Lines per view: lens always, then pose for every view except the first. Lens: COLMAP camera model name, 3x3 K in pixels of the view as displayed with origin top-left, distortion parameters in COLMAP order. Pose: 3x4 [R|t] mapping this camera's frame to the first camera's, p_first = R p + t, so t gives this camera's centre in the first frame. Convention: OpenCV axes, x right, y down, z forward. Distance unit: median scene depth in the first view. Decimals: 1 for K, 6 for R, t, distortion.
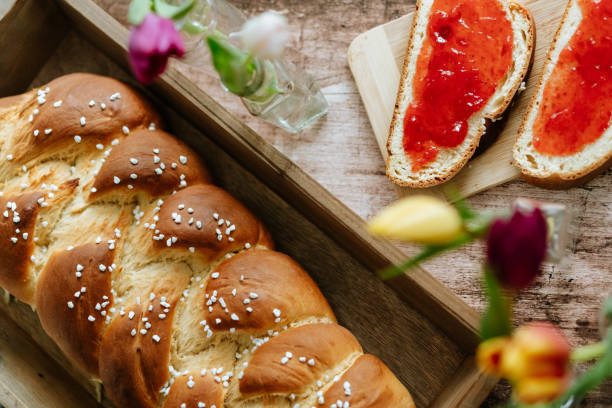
lens RADIAL K [[1047.9, 0, 306.0], [0, 1047.9, 204.0], [0, 0, 1]] dist [0.004186, 0.005385]
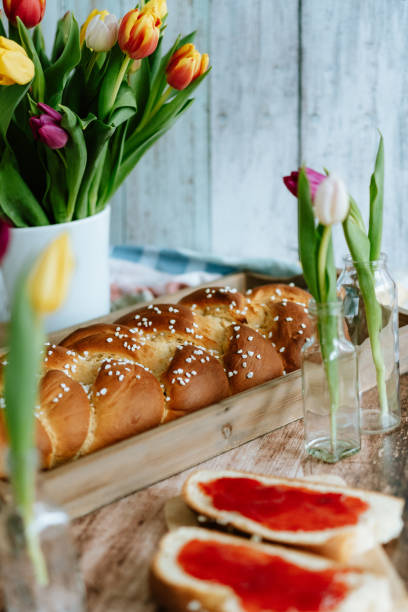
lens RADIAL K [[1047.9, 0, 204.0], [0, 1047.9, 306.0], [0, 0, 1]] dist [0.004186, 0.005385]
pose [[-0.166644, 0.610819, -0.774035, 0.807788], [-0.964047, 0.063857, 0.257944, -0.318960], [0.206985, 0.789191, 0.578216, 0.231346]]
